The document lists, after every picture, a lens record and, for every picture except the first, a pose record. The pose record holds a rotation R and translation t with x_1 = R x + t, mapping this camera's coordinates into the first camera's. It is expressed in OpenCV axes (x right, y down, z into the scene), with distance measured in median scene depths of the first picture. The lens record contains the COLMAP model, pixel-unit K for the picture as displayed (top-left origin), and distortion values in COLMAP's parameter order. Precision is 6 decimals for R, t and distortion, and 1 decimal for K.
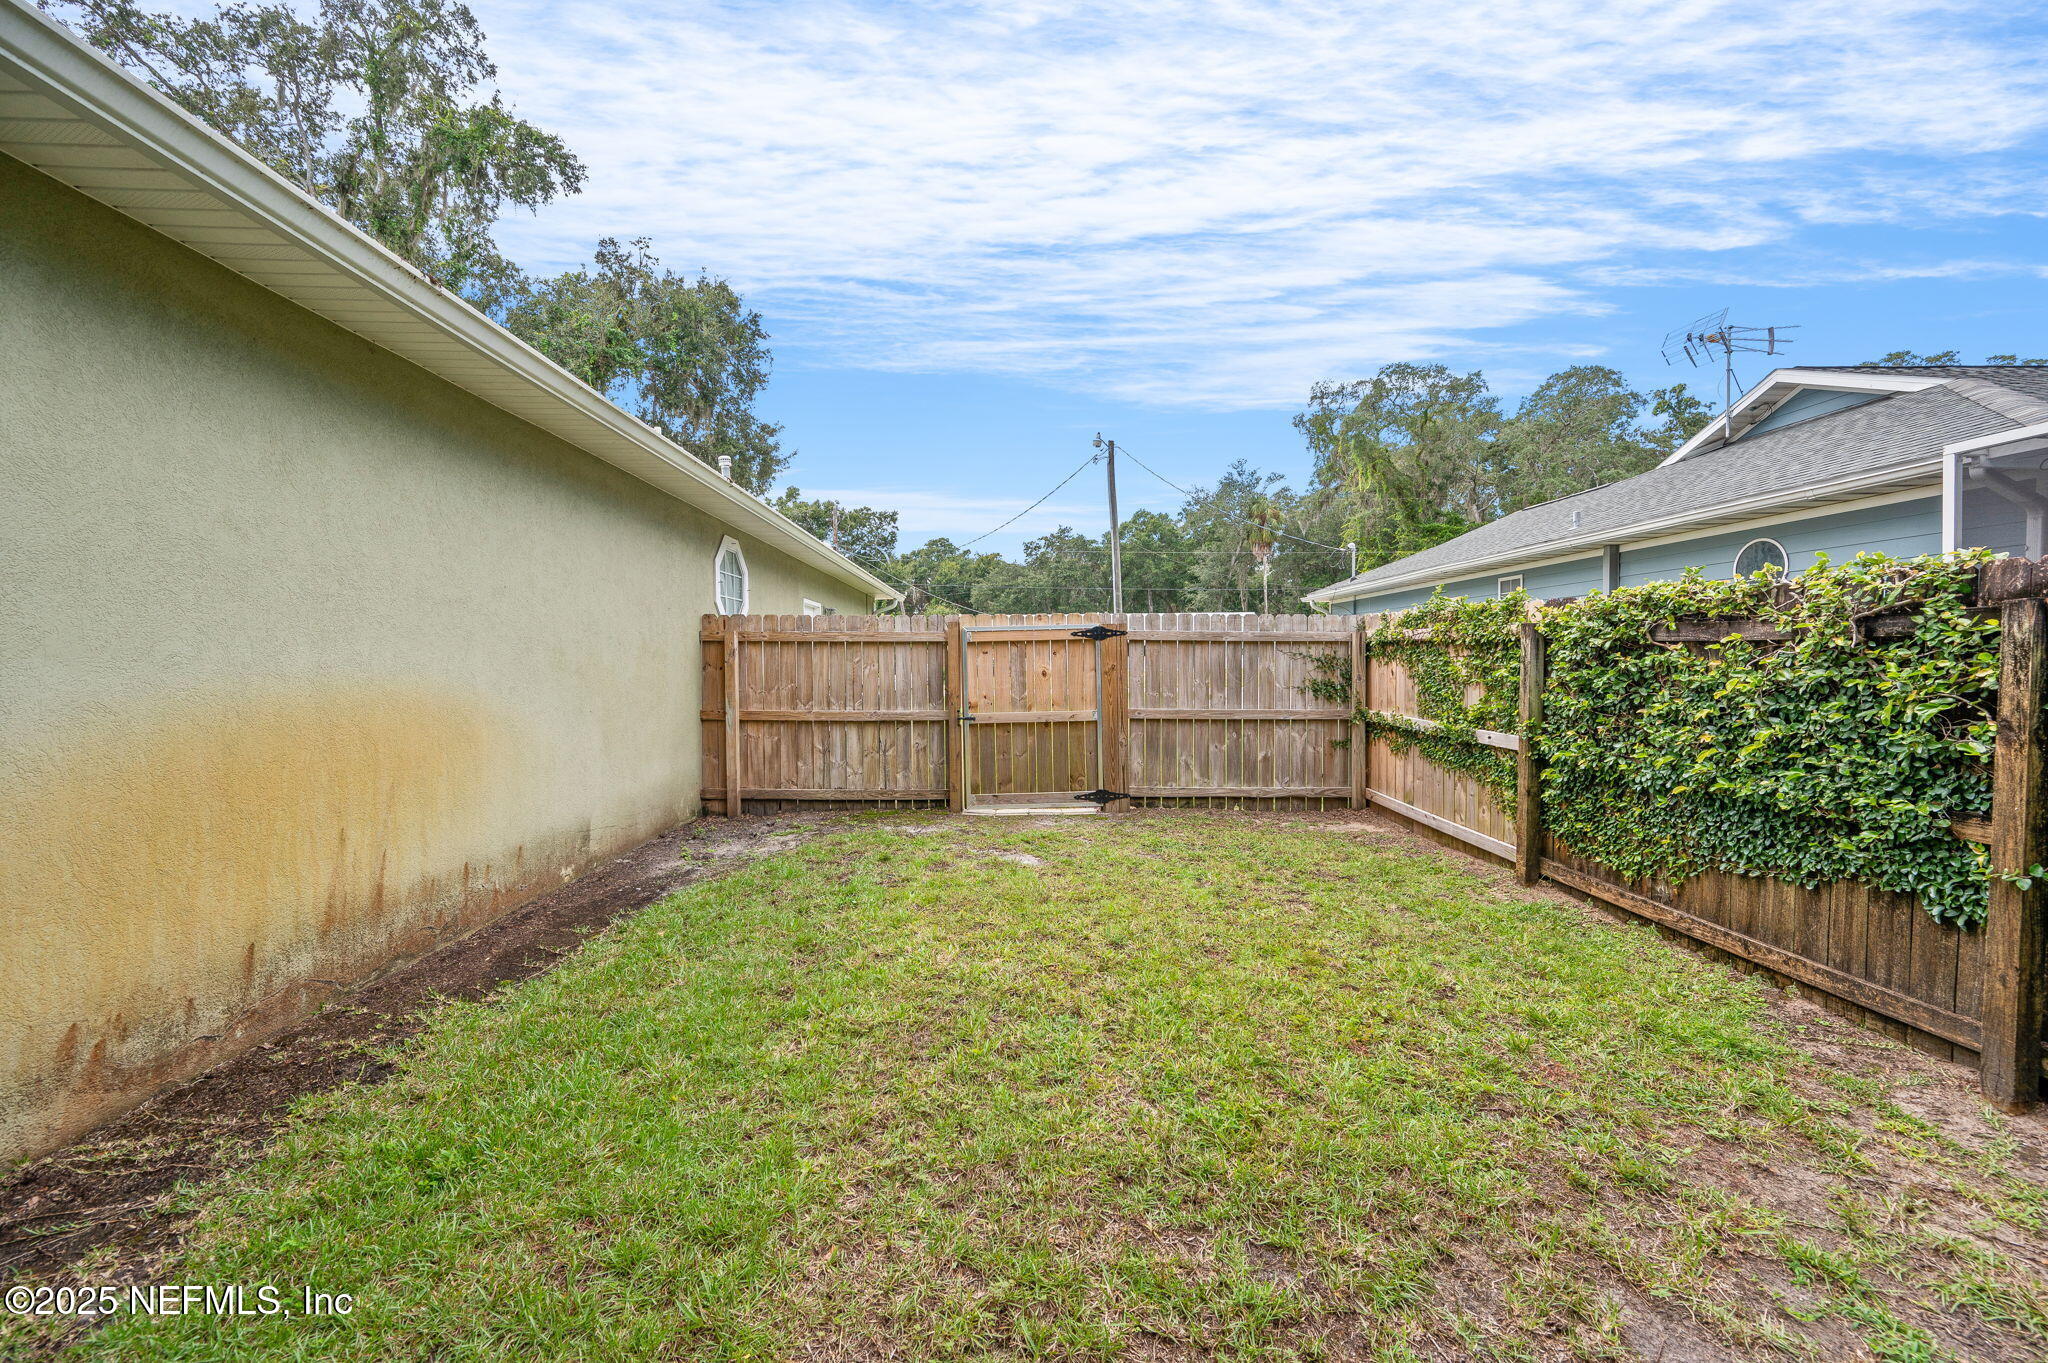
lens RADIAL K [[812.0, 0, 1017.9], [0, 812.0, 676.7], [0, 0, 1]] dist [0.000205, 0.000457]
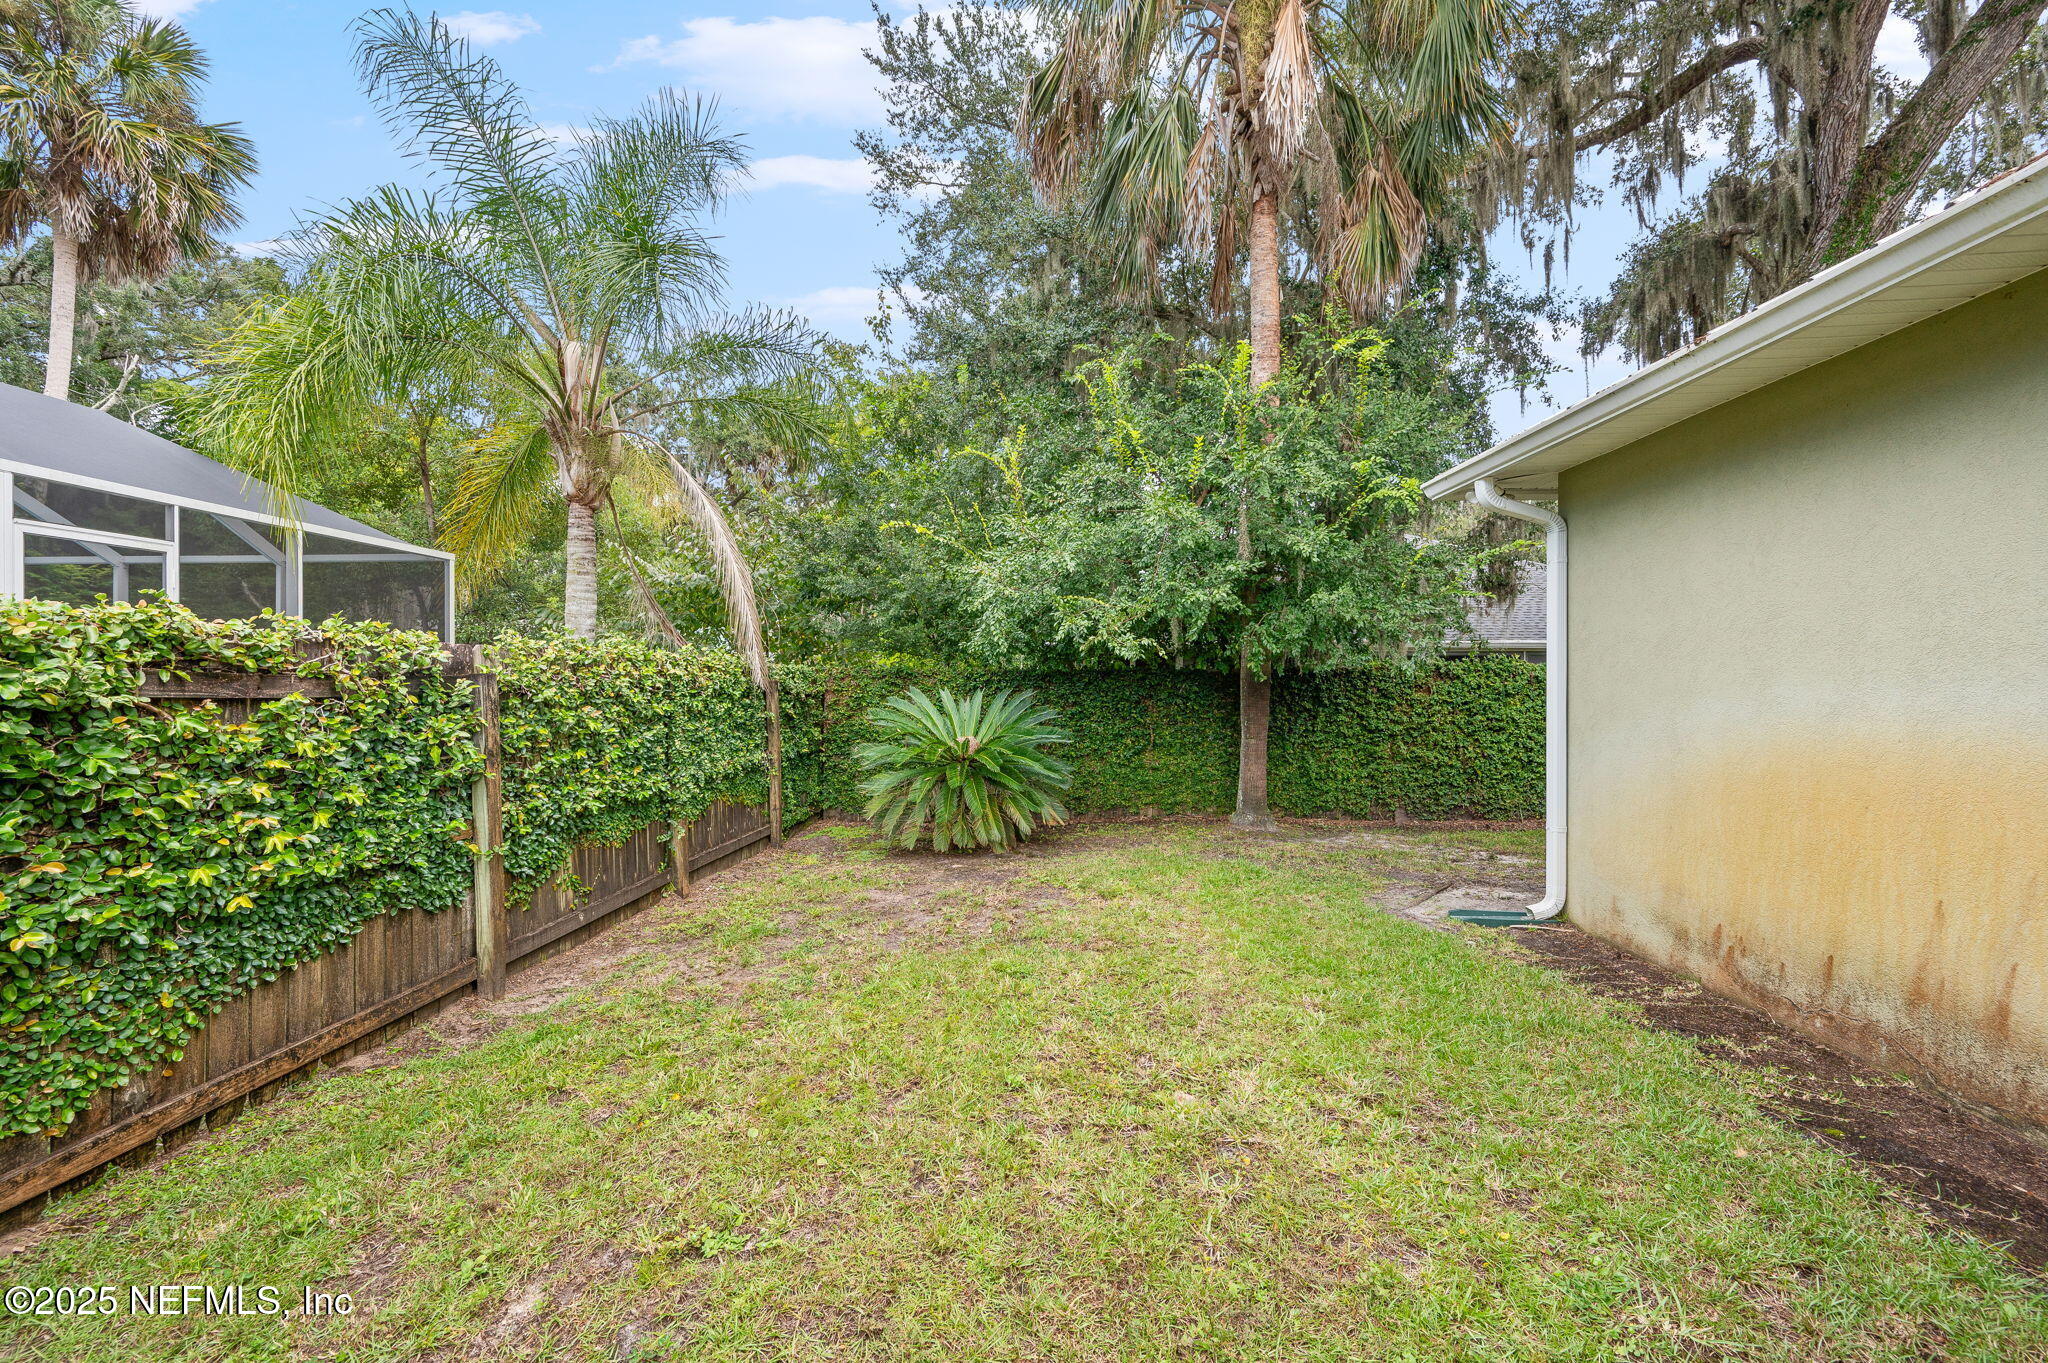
lens RADIAL K [[812.0, 0, 1025.0], [0, 812.0, 681.7], [0, 0, 1]] dist [0.000205, 0.000457]
pose [[-0.996890, 0.011867, 0.077902, 0.028320], [0.013076, 0.999801, 0.015039, -0.031829], [-0.077708, 0.016011, -0.996848, 0.882015]]
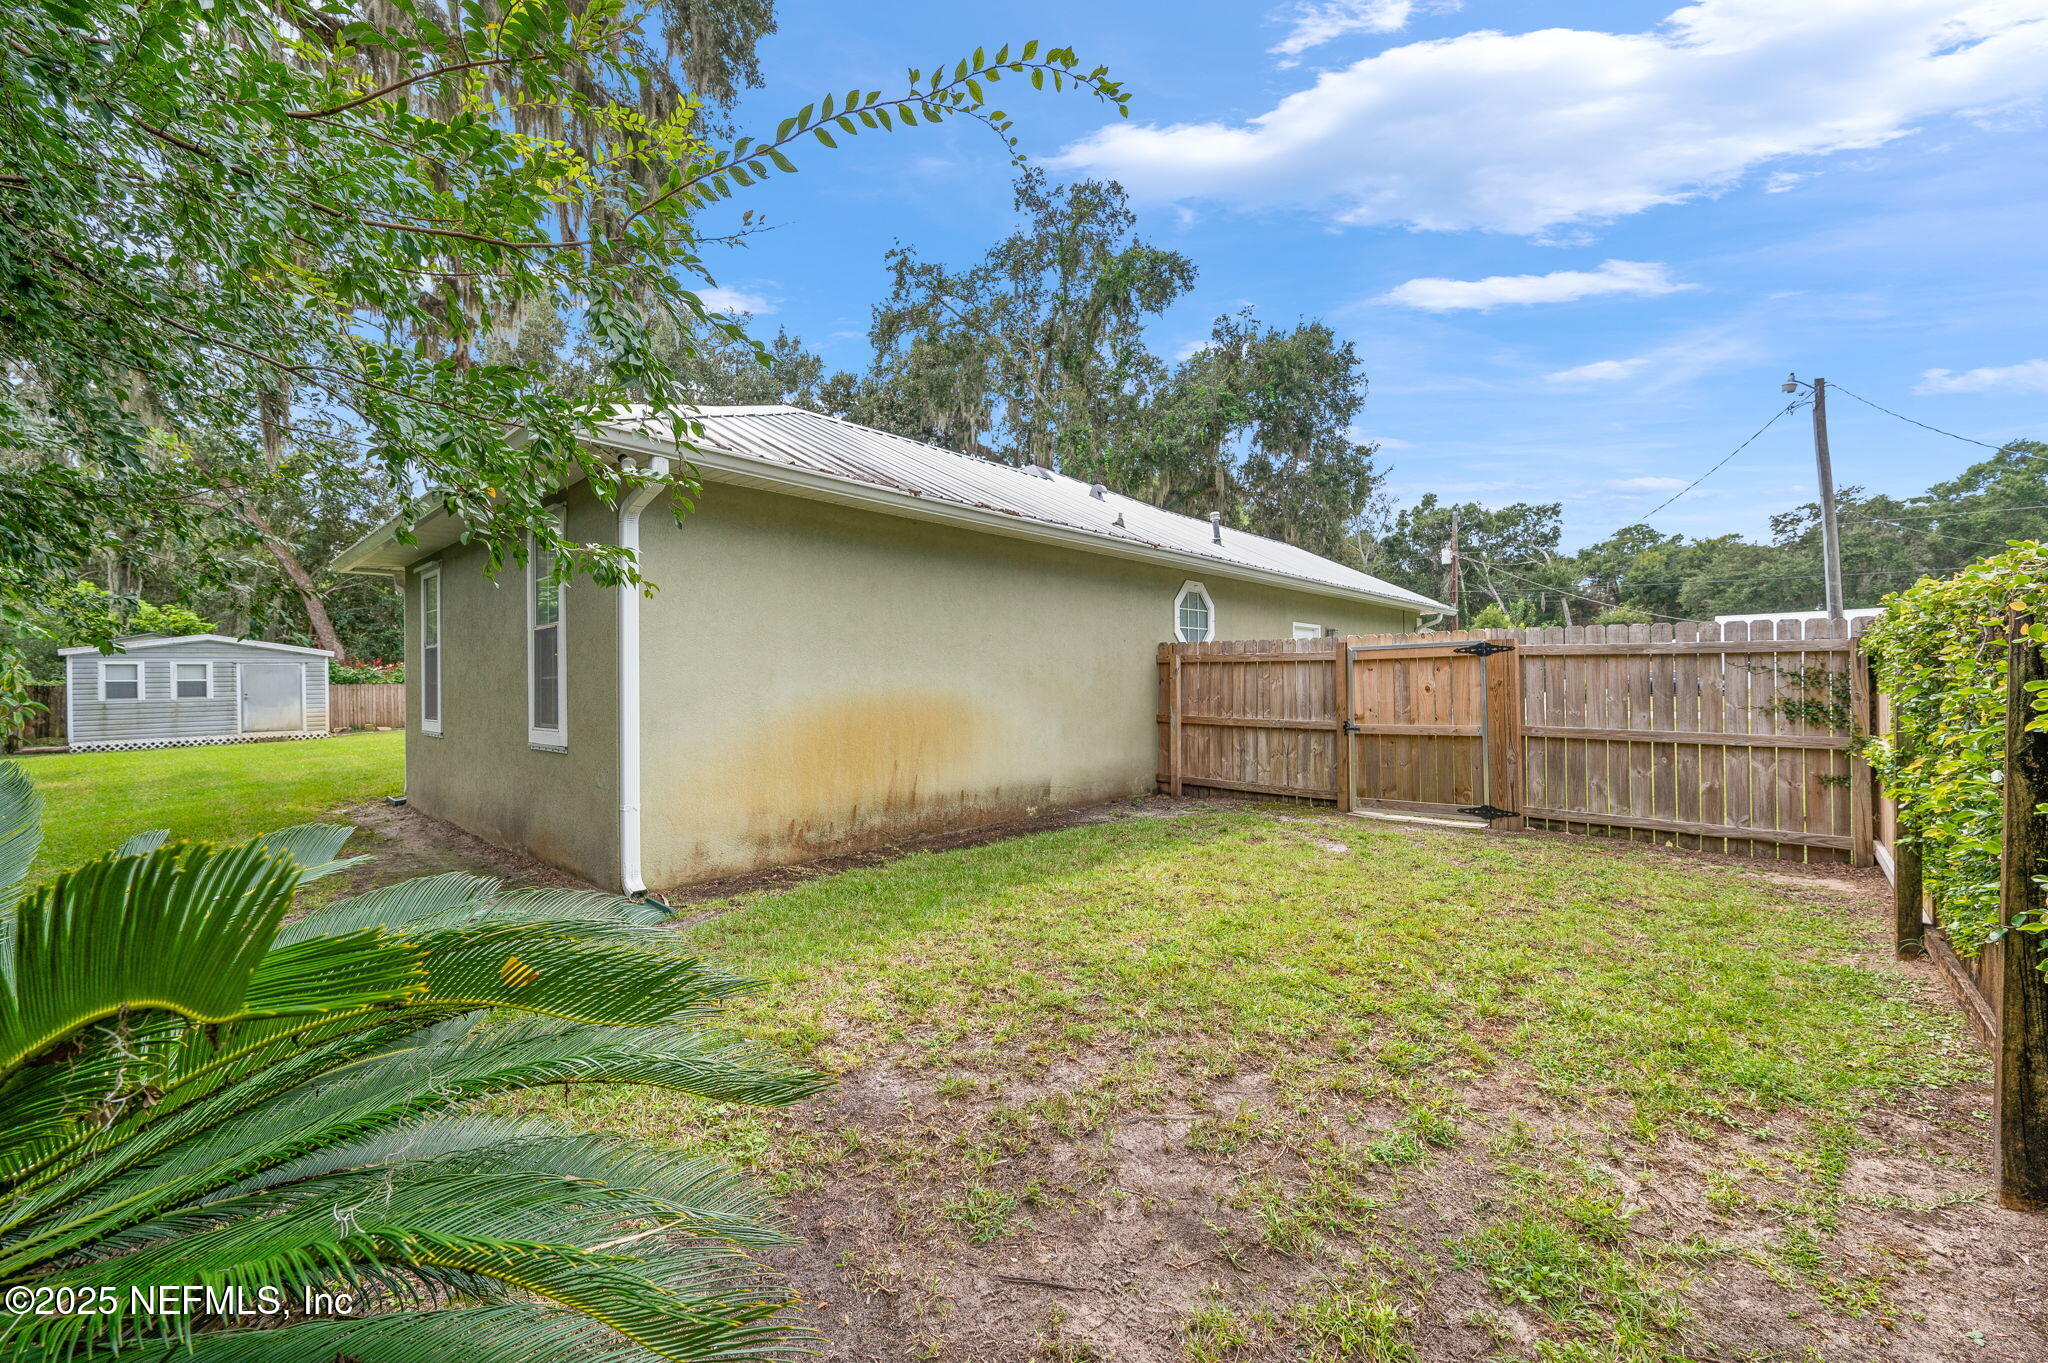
lens RADIAL K [[812.0, 0, 1023.8], [0, 812.0, 679.8], [0, 0, 1]] dist [0.000205, 0.000457]
pose [[0.721567, -0.000915, -0.692344, 0.375247], [-0.010264, 0.999875, -0.012019, 0.002328], [0.692269, 0.015778, 0.721467, -0.117470]]
